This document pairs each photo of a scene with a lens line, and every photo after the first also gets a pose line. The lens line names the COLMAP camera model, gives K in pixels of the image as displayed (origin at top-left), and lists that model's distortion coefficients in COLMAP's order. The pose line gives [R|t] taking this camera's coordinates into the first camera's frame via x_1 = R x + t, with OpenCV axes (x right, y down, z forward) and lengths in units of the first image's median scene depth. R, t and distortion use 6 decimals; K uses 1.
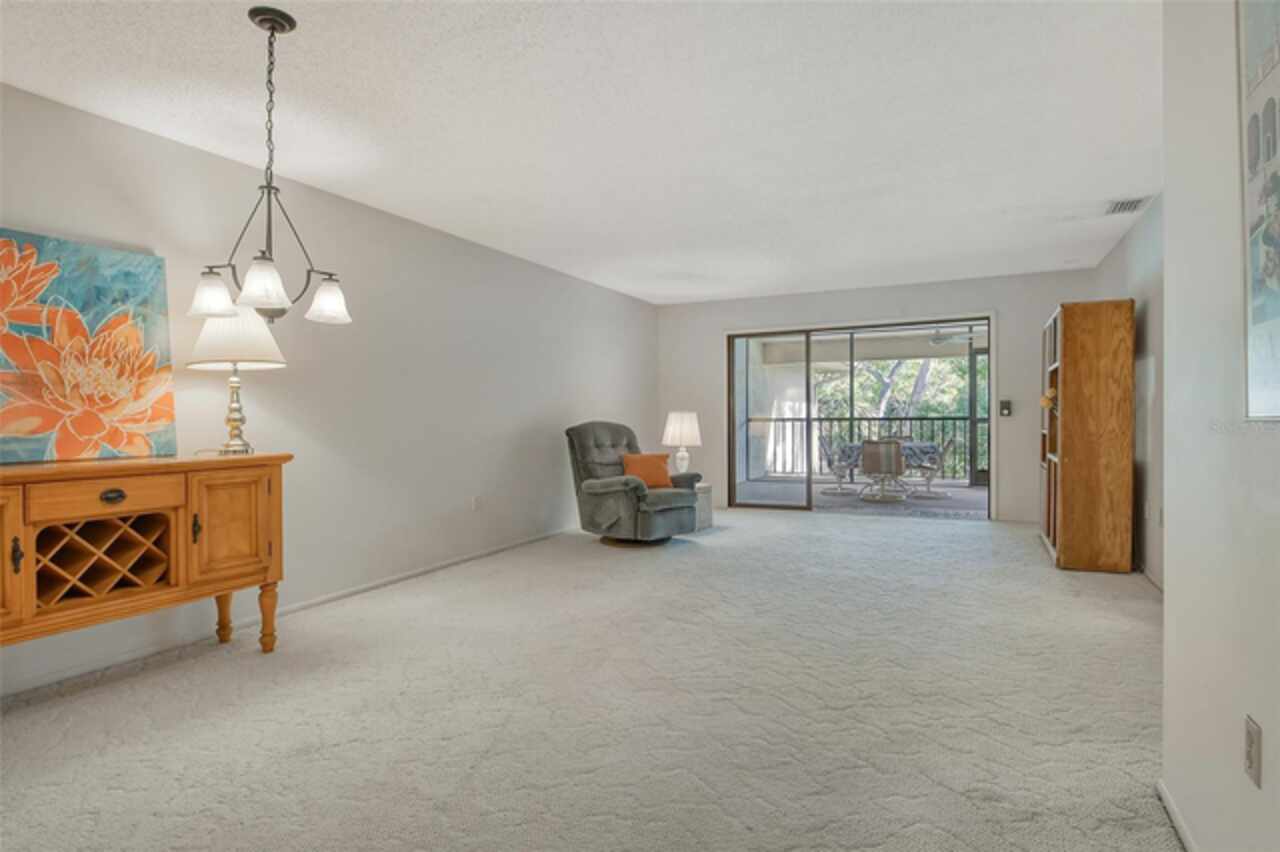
lens RADIAL K [[686.2, 0, 662.0], [0, 686.2, 410.6], [0, 0, 1]] dist [0.001784, 0.000324]
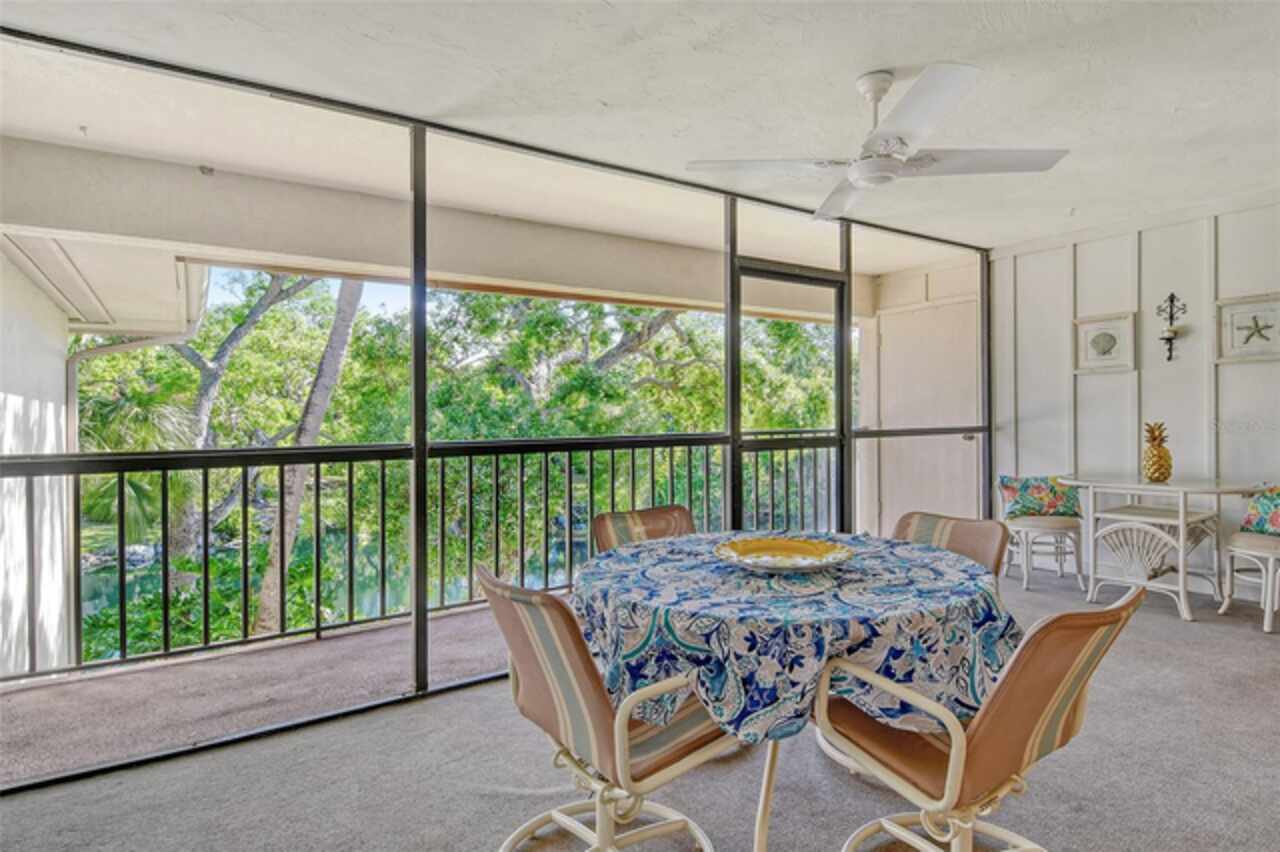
lens RADIAL K [[677.8, 0, 640.0], [0, 677.8, 426.0], [0, 0, 1]] dist [0.000159, -0.000829]
pose [[0.525500, -0.004003, 0.850784, 0.188758], [0.001961, 0.999992, 0.003494, 0.003895], [-0.850792, -0.000168, 0.525503, 1.487116]]
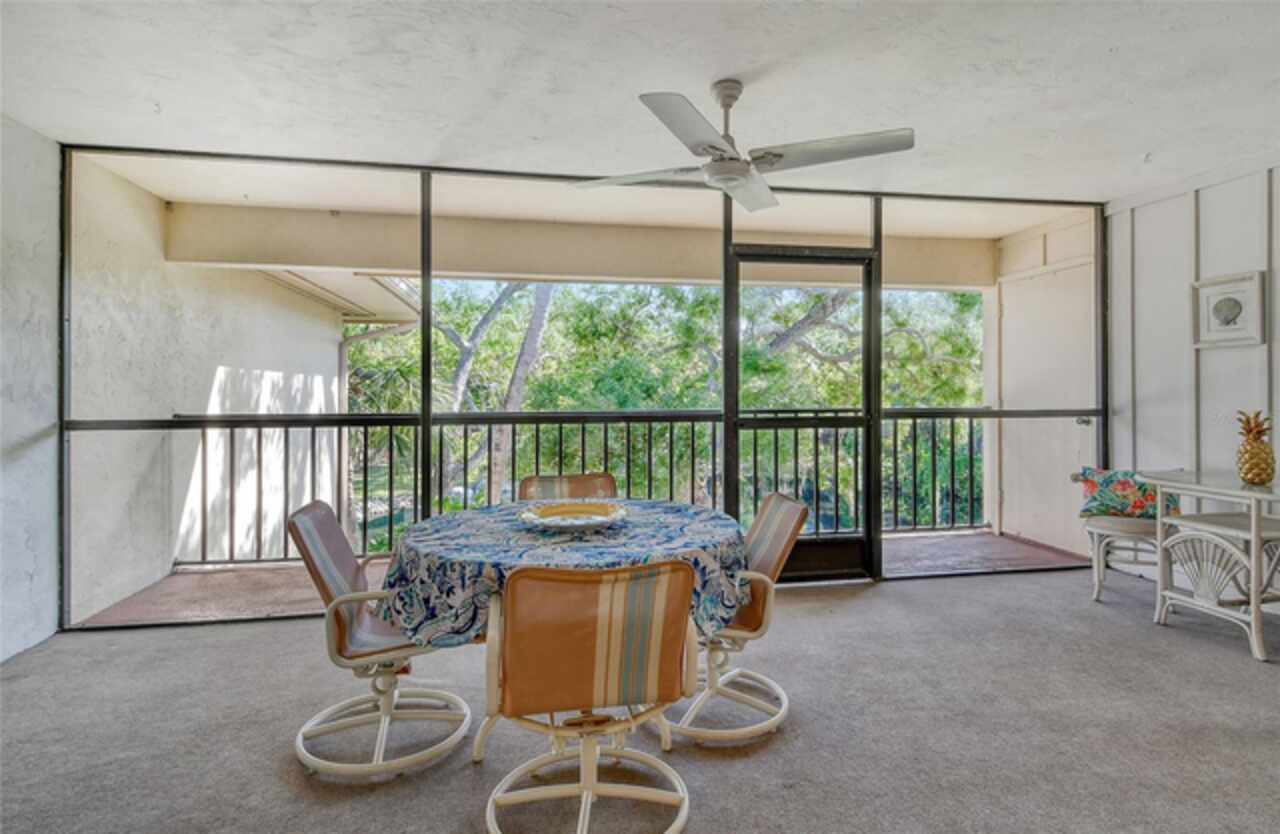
lens RADIAL K [[675.8, 0, 641.2], [0, 675.8, 387.8], [0, 0, 1]] dist [0.001301, -0.000658]
pose [[0.822652, 0.012012, 0.568418, 0.324287], [-0.011575, 0.999923, -0.004380, -0.006140], [-0.568427, -0.002976, 0.822728, 1.240367]]
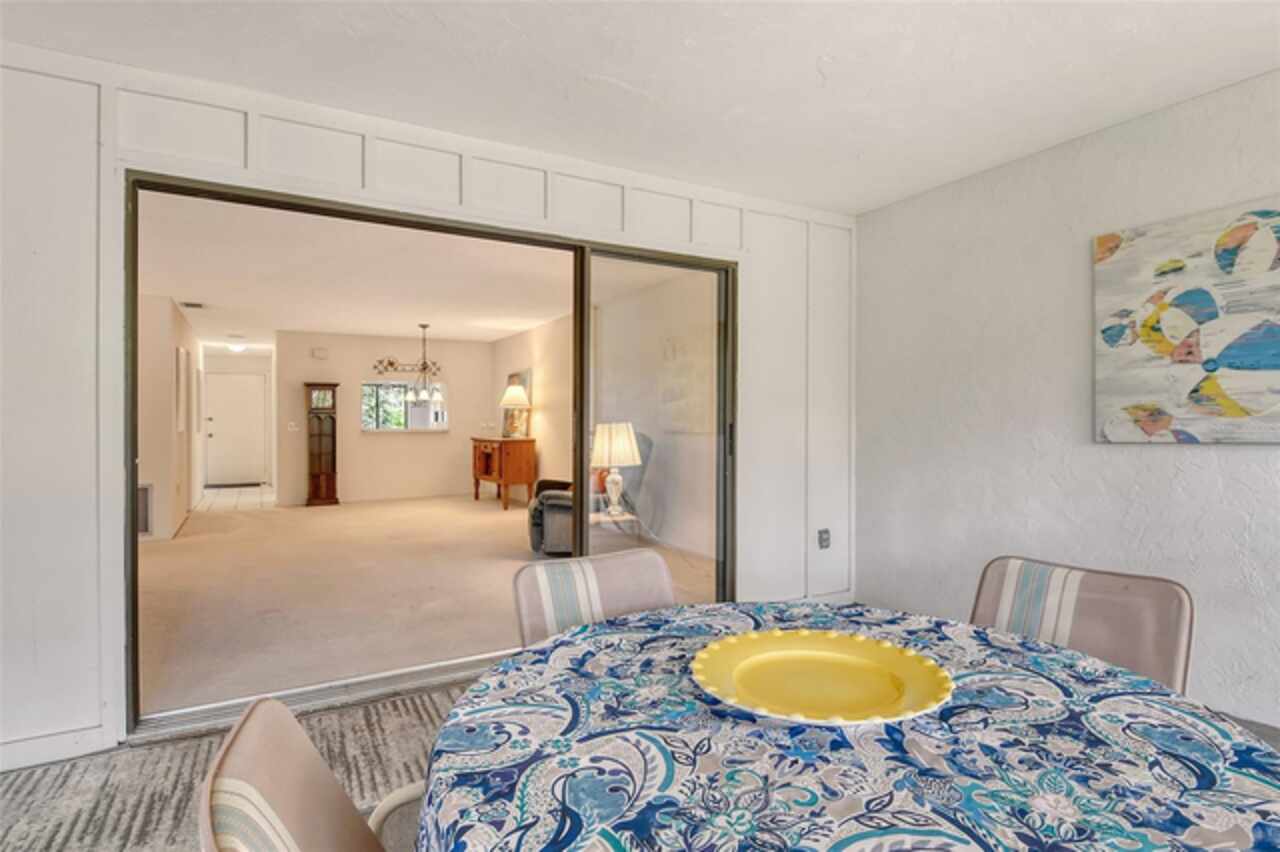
lens RADIAL K [[659.6, 0, 649.9], [0, 659.6, 406.9], [0, 0, 1]] dist [0.000319, -0.013741]
pose [[-0.575623, -0.007799, -0.817678, 0.701691], [0.016956, 0.999626, -0.021471, 0.000215], [0.817540, -0.026223, -0.575275, 1.678484]]
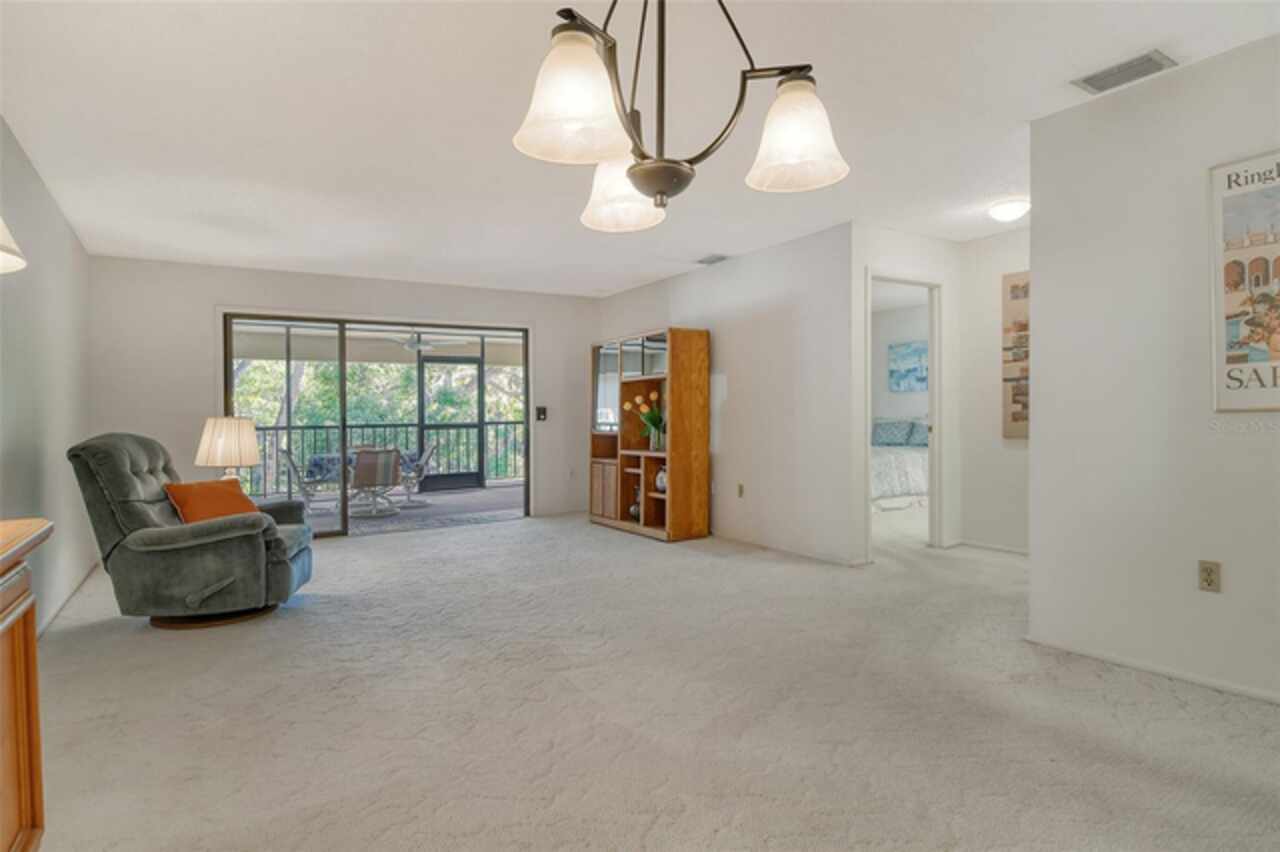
lens RADIAL K [[677.2, 0, 670.3], [0, 677.2, 423.0], [0, 0, 1]] dist [0.001325, -0.019892]
pose [[0.515266, -0.009051, 0.856982, -0.373905], [0.005968, 0.999958, 0.006973, 0.006075], [-0.857009, 0.001522, 0.515299, 0.302563]]
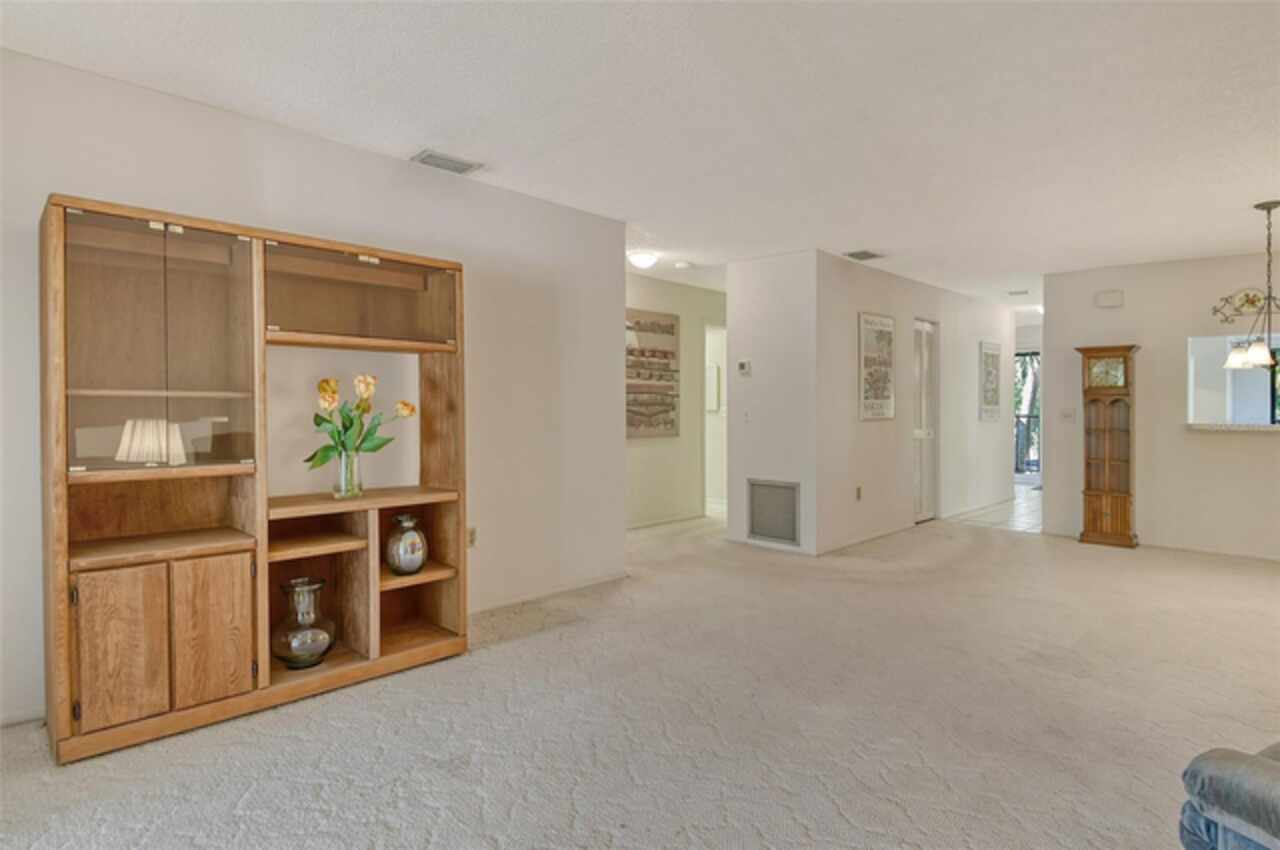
lens RADIAL K [[662.2, 0, 679.3], [0, 662.2, 419.5], [0, 0, 1]] dist [-0.002995, -0.001089]
pose [[-0.944010, -0.002535, 0.329907, 0.136259], [0.000619, 0.999955, 0.009455, -0.005730], [-0.329916, 0.009130, -0.943966, 1.266662]]
